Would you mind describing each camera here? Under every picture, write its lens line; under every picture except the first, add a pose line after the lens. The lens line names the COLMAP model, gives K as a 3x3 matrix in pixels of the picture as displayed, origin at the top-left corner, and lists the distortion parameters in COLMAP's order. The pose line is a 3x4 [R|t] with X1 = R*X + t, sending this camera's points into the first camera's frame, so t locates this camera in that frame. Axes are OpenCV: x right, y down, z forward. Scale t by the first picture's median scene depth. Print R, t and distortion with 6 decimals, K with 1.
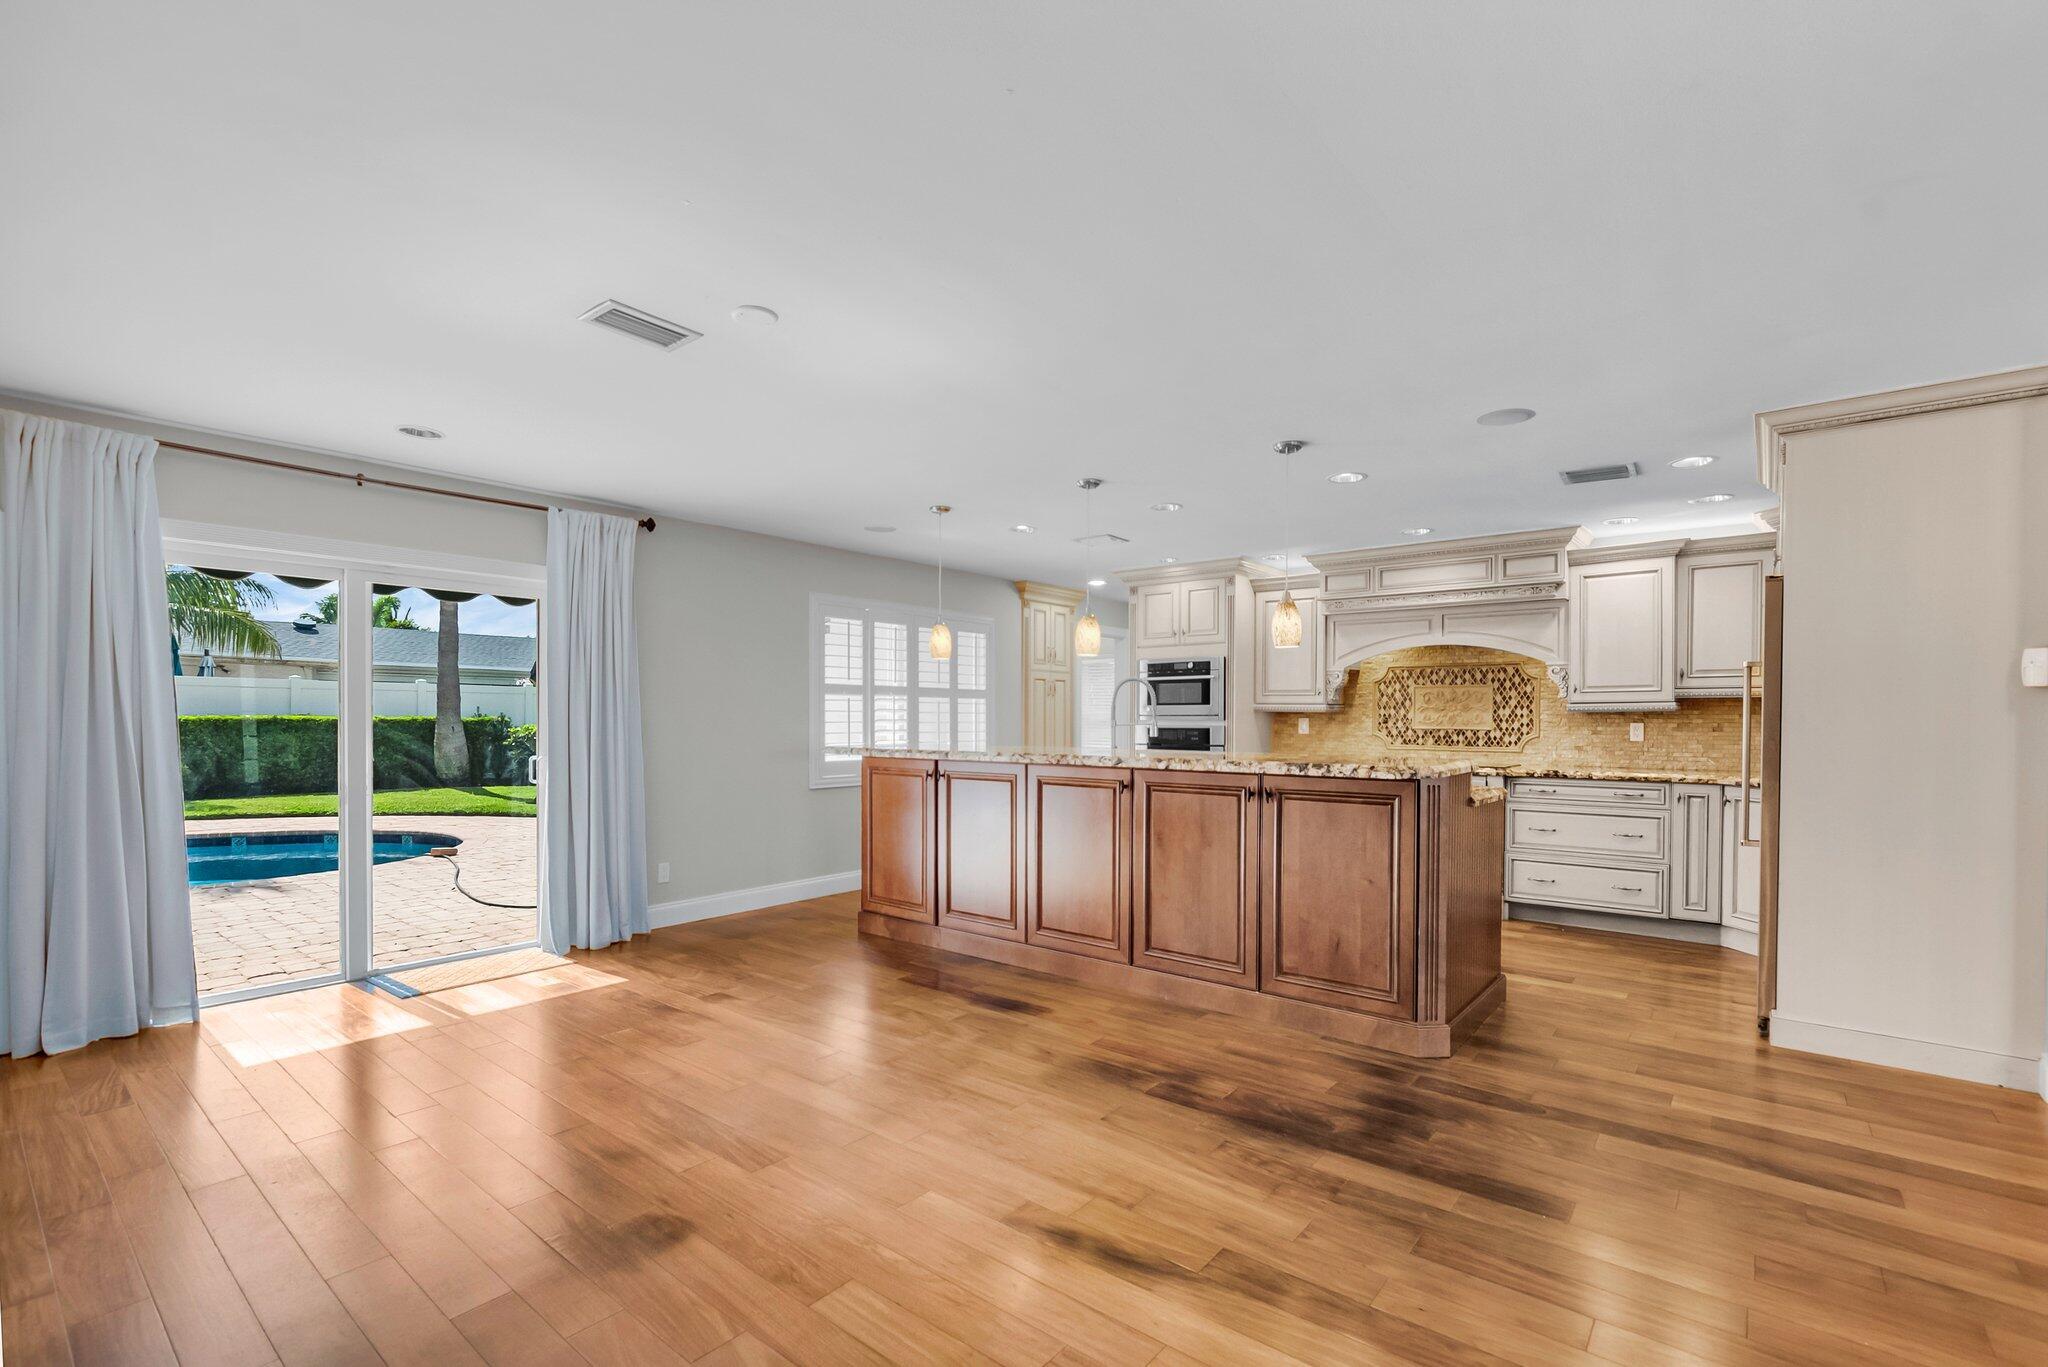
lens RADIAL K [[917.4, 0, 1021.3], [0, 917.4, 728.6], [0, 0, 1]] dist [-0.005633, 0.000093]
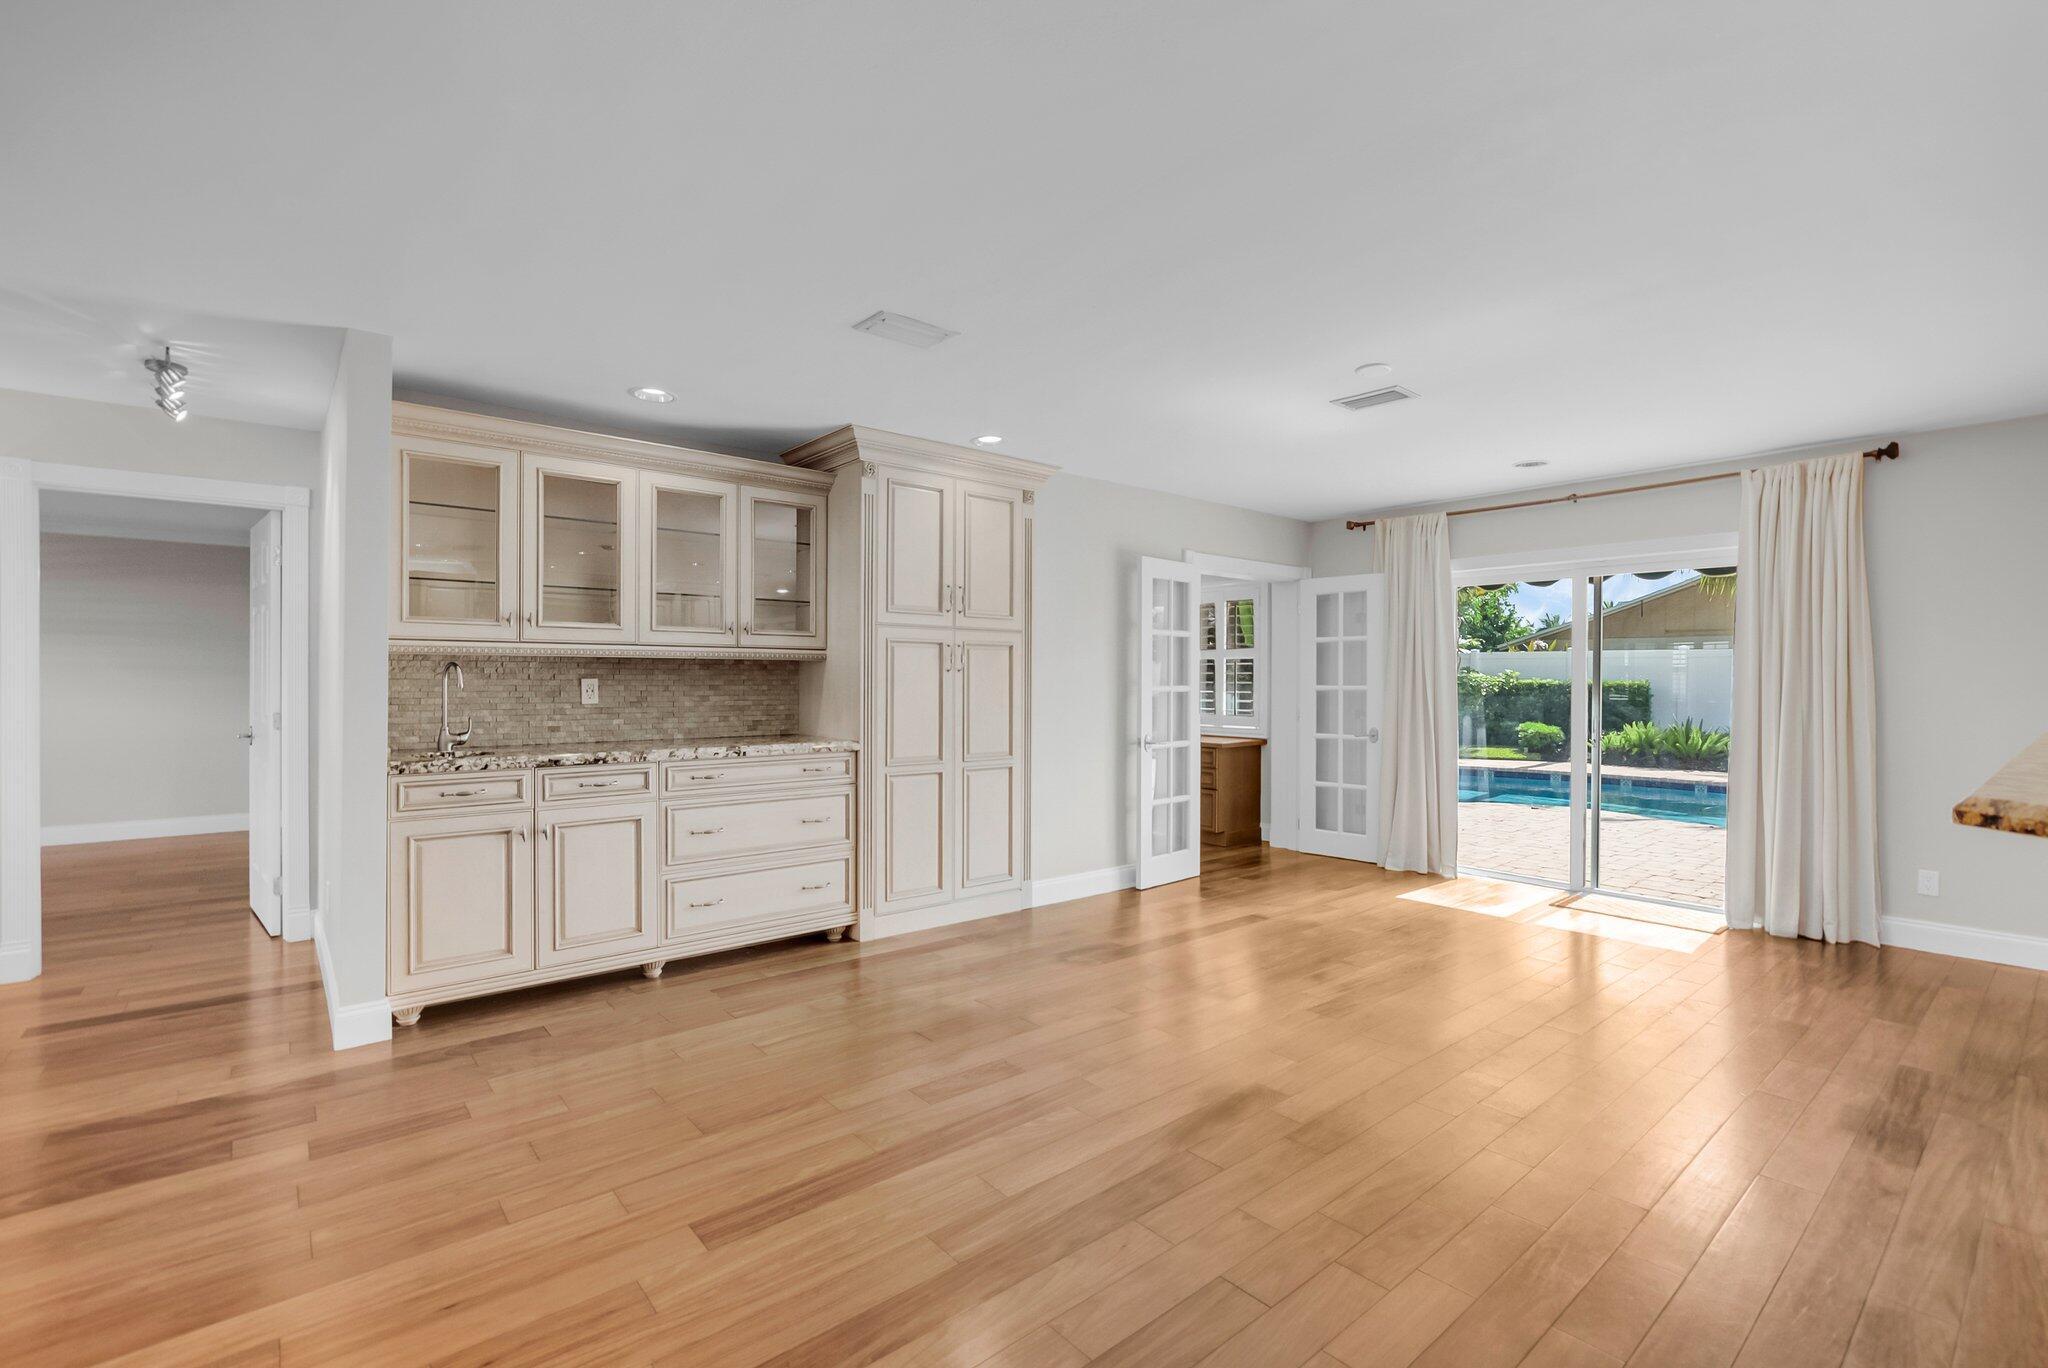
lens RADIAL K [[908.5, 0, 1018.3], [0, 908.5, 688.0], [0, 0, 1]] dist [-0.009829, 0.000481]
pose [[-0.190419, 0.003248, -0.981697, 0.450170], [-0.017571, 0.999823, 0.006716, -0.001402], [0.981546, 0.018528, -0.190328, 0.326363]]
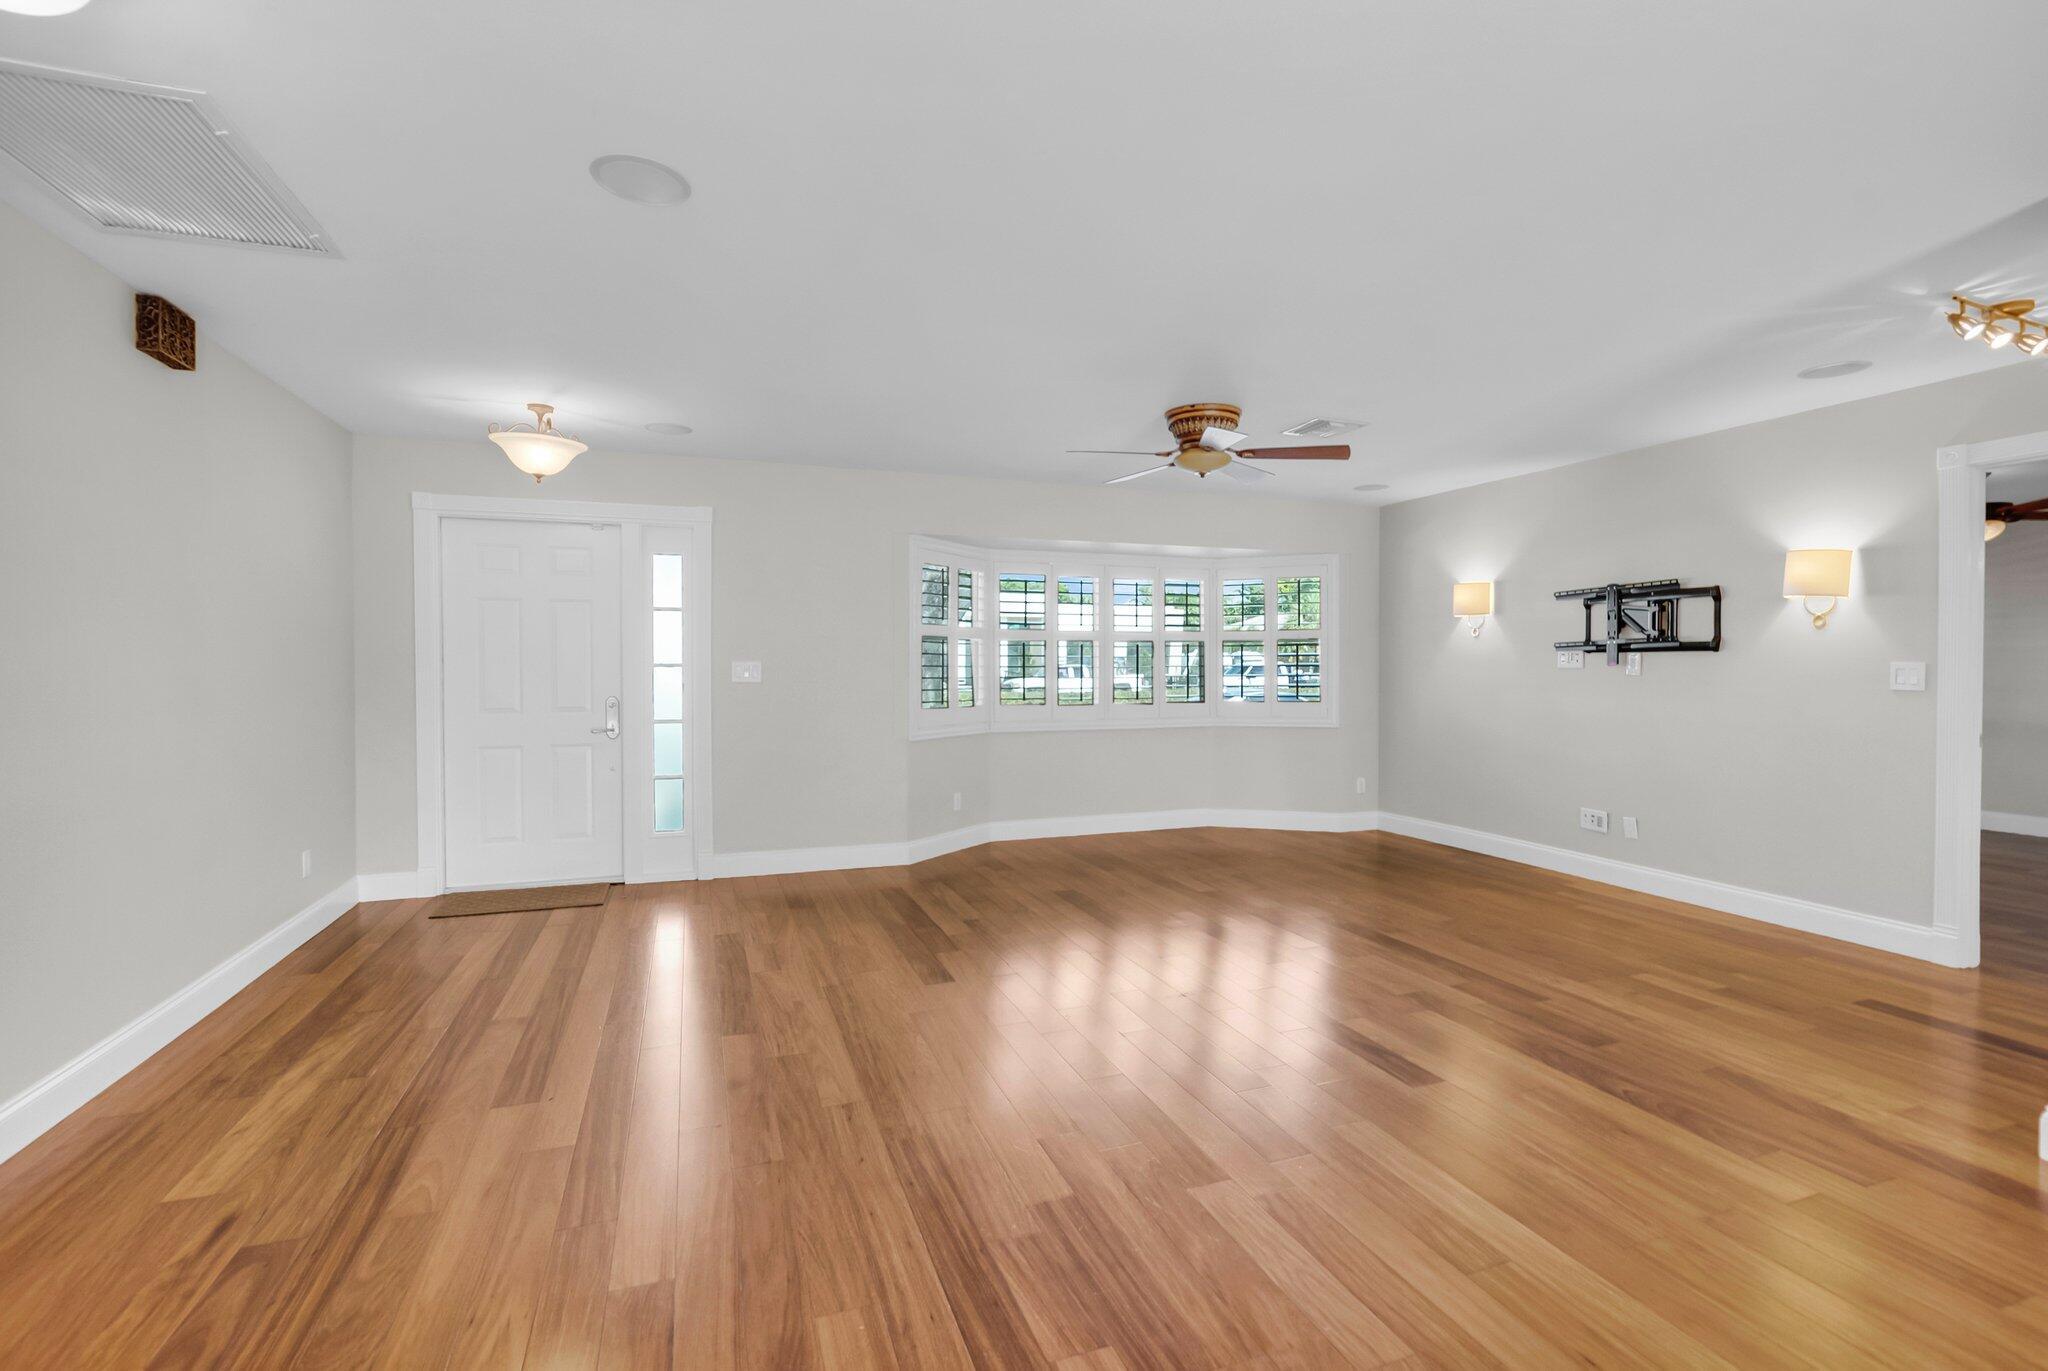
lens RADIAL K [[923.7, 0, 1021.6], [0, 923.7, 682.6], [0, 0, 1]] dist [-0.009332, 0.000113]
pose [[-0.856209, -0.012943, 0.516468, 0.208835], [0.005218, 0.999419, 0.033696, -0.003965], [-0.516603, 0.031545, -0.855644, 0.401863]]
